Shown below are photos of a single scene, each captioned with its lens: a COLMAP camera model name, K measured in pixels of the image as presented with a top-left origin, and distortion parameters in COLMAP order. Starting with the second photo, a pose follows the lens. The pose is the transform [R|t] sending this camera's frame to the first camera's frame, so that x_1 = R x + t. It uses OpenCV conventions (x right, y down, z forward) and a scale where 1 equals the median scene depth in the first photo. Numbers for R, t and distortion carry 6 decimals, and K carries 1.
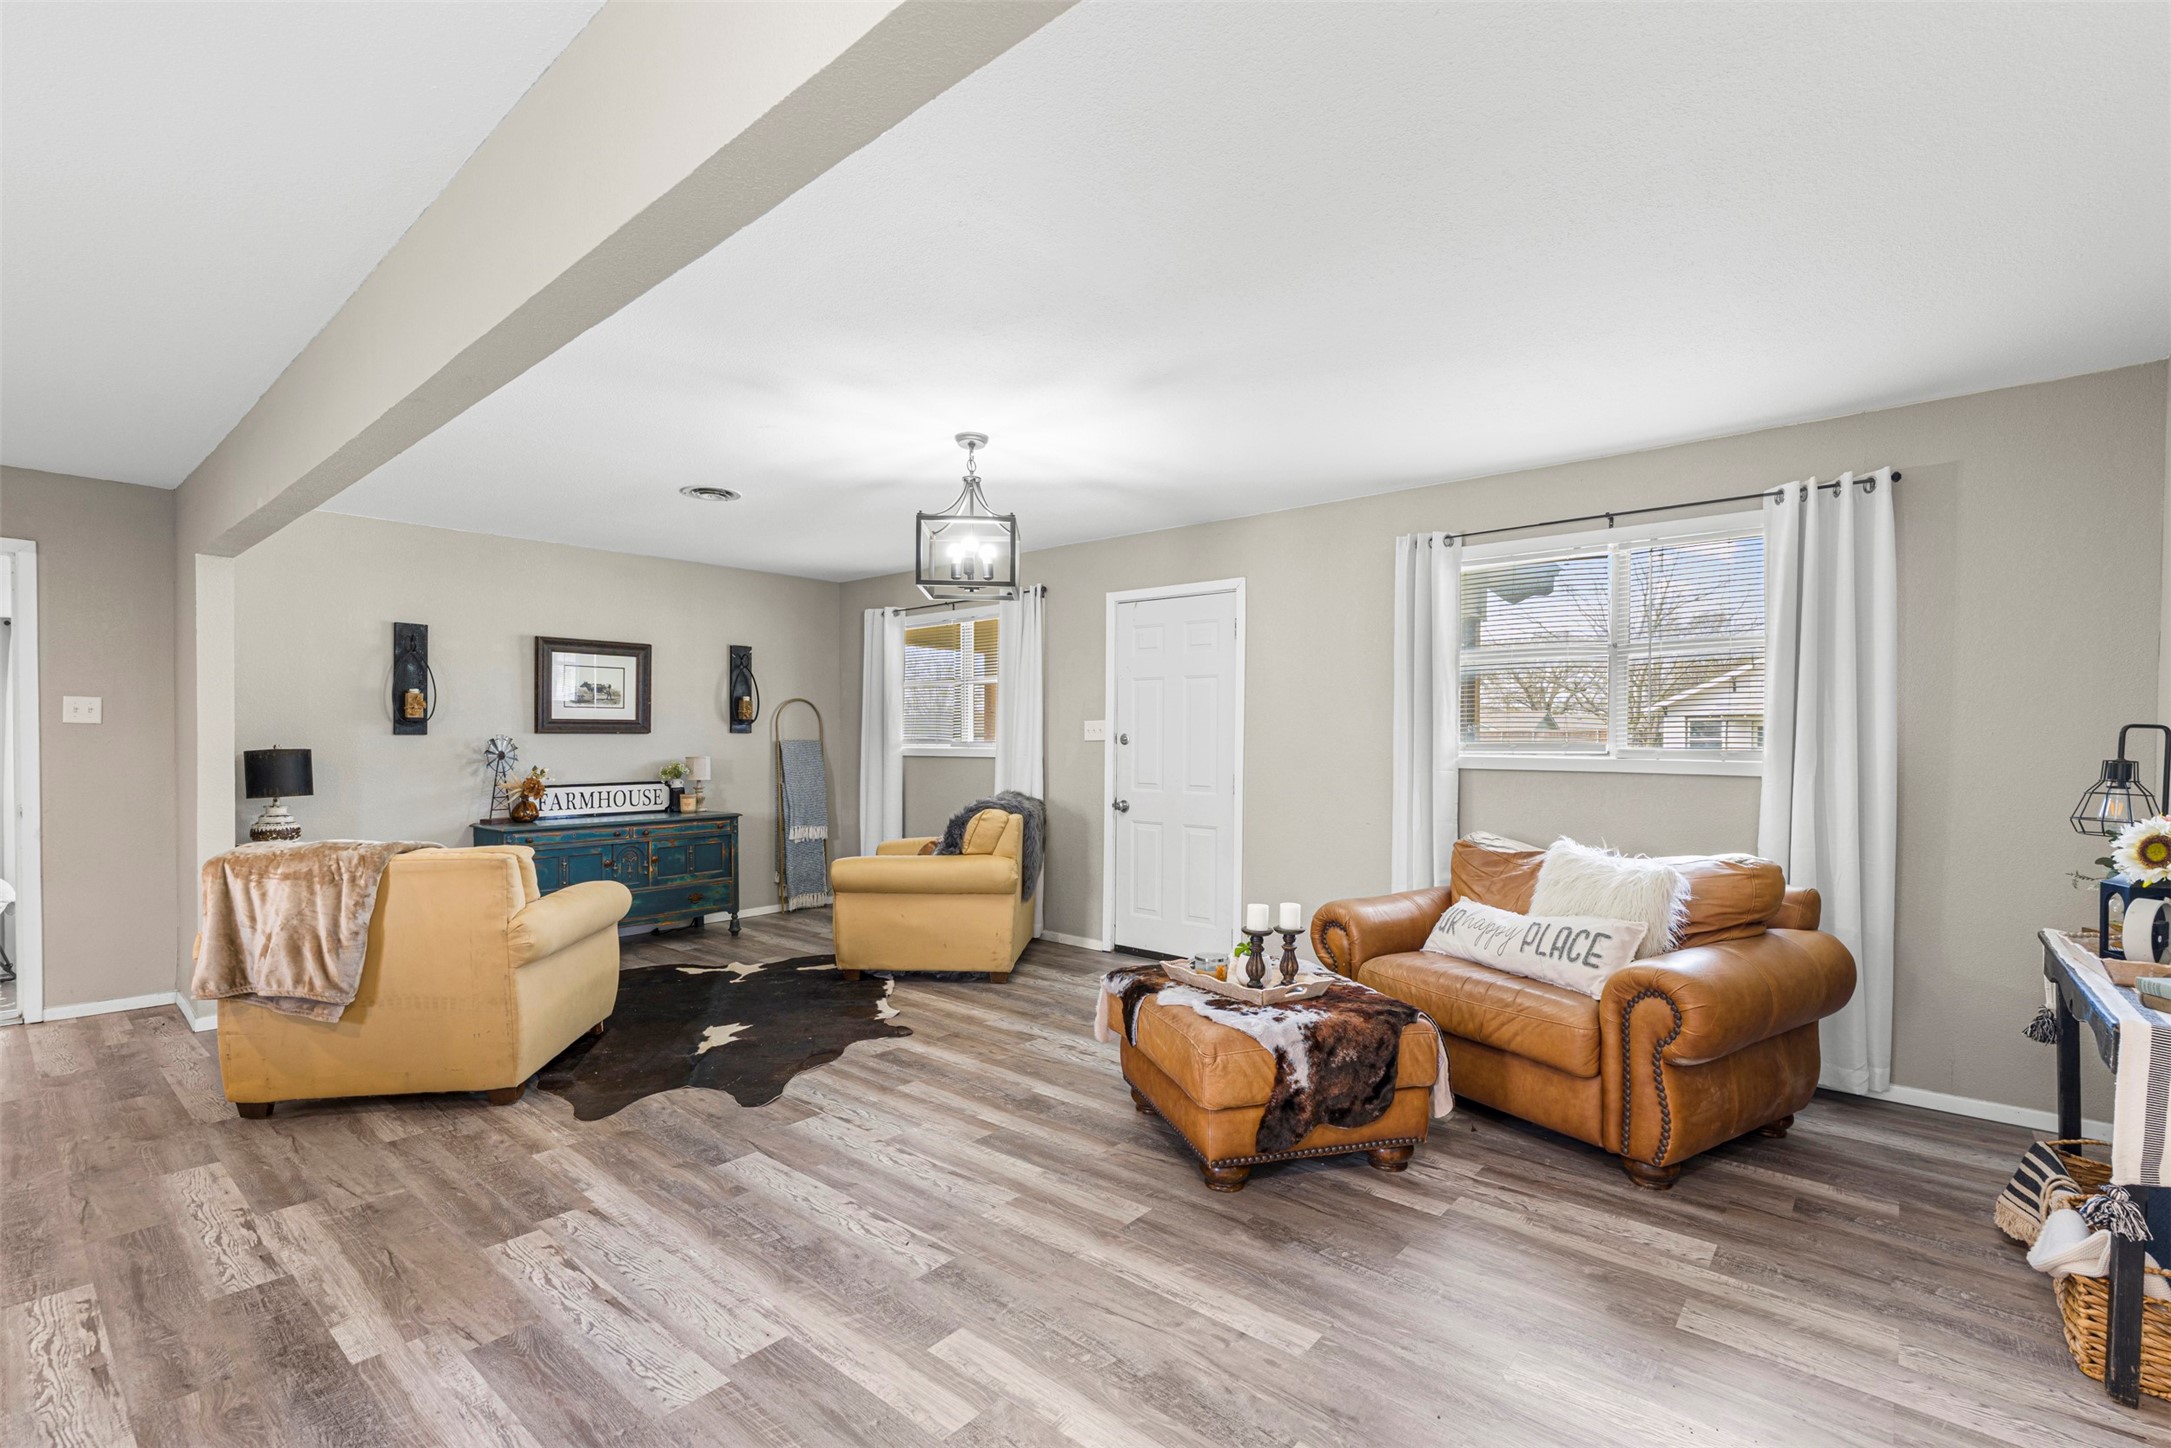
lens RADIAL K [[969.9, 0, 1089.1], [0, 969.9, 734.9], [0, 0, 1]] dist [-0.002869, -0.000149]
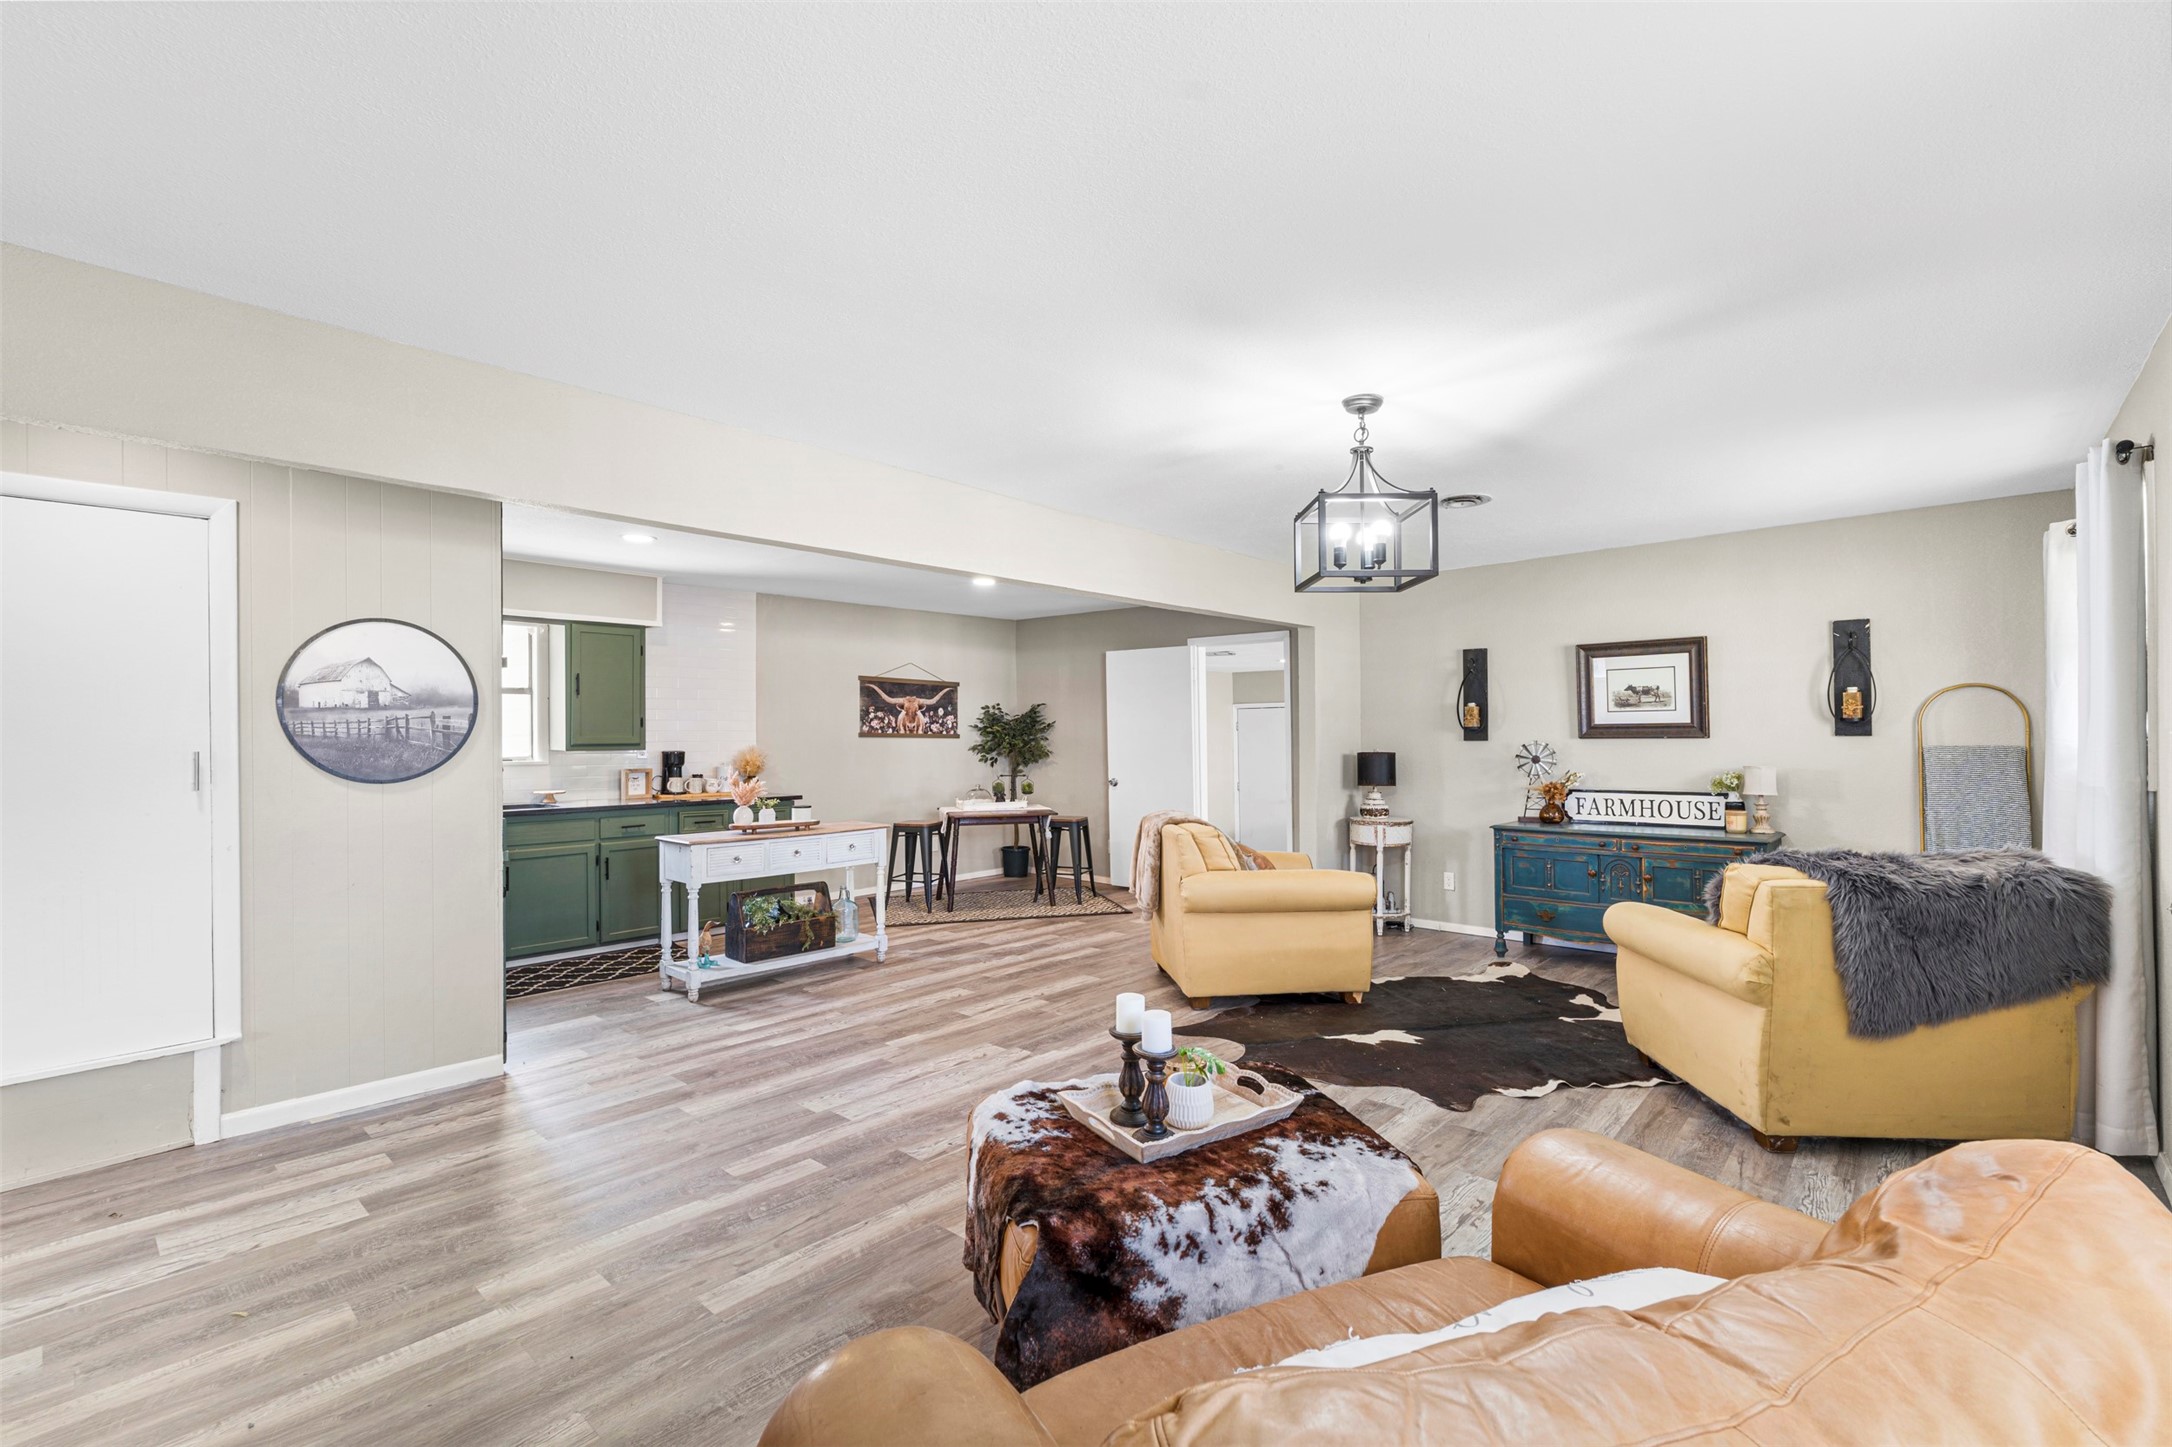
lens RADIAL K [[944.7, 0, 1086.4], [0, 944.7, 732.5], [0, 0, 1]] dist [-0.002866, -0.000021]
pose [[-0.025184, -0.001957, -0.999681, 0.470418], [0.015122, 0.999883, -0.002338, -0.014663], [0.999568, -0.015176, -0.025151, 0.522231]]
